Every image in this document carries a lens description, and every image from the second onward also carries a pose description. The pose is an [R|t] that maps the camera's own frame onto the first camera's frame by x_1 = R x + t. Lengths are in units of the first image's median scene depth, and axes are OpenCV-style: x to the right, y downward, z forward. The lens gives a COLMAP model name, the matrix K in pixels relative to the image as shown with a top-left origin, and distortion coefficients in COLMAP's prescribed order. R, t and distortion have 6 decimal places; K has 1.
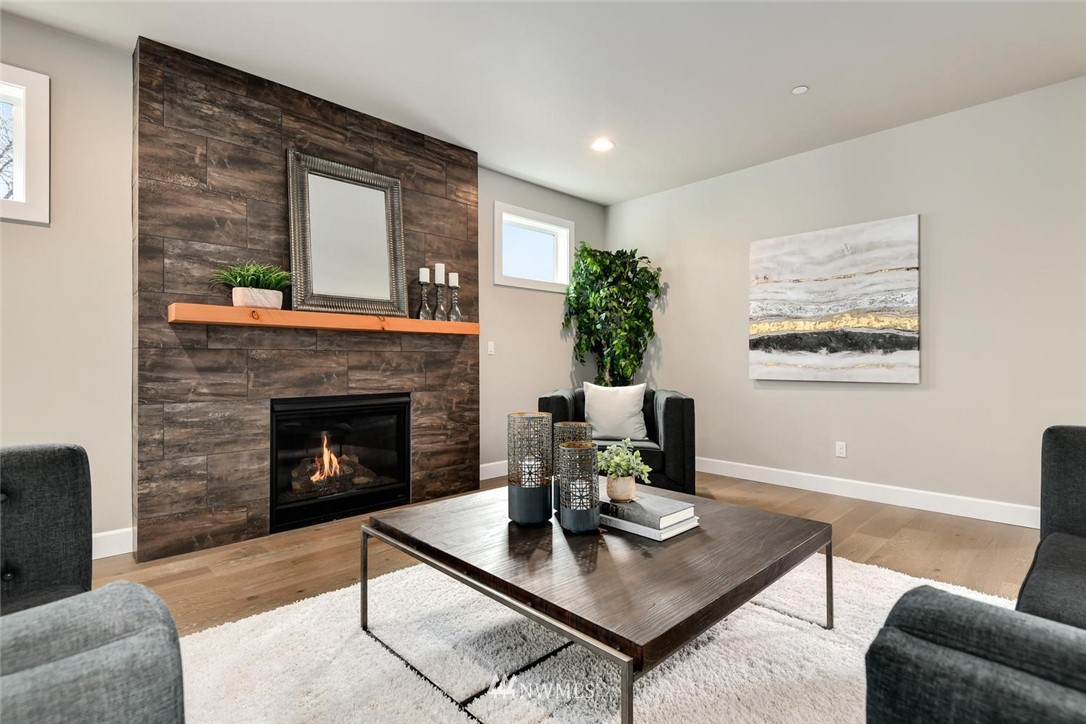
lens RADIAL K [[498.4, 0, 539.4], [0, 498.4, 361.4], [0, 0, 1]] dist [0.015541, -0.000090]
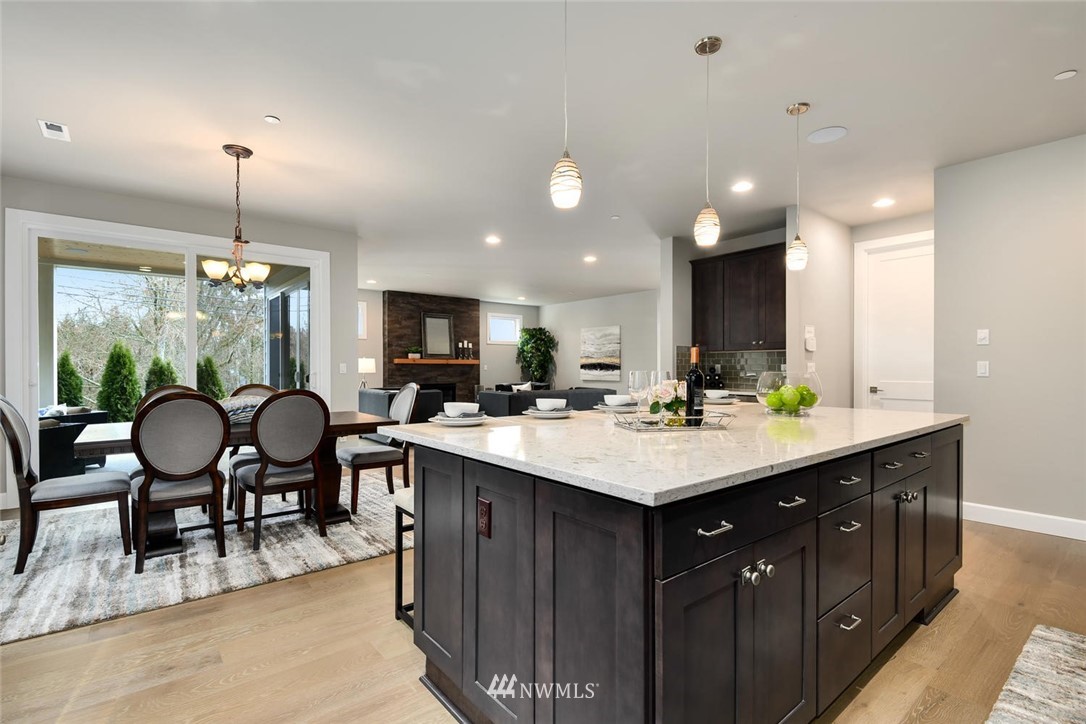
lens RADIAL K [[498.4, 0, 544.5], [0, 498.4, 367.8], [0, 0, 1]] dist [0.015541, -0.000090]
pose [[0.996583, 0.001147, -0.082594, 0.521111], [-0.001280, 0.999998, -0.001555, -0.028559], [0.082592, 0.001655, 0.996582, -1.947854]]
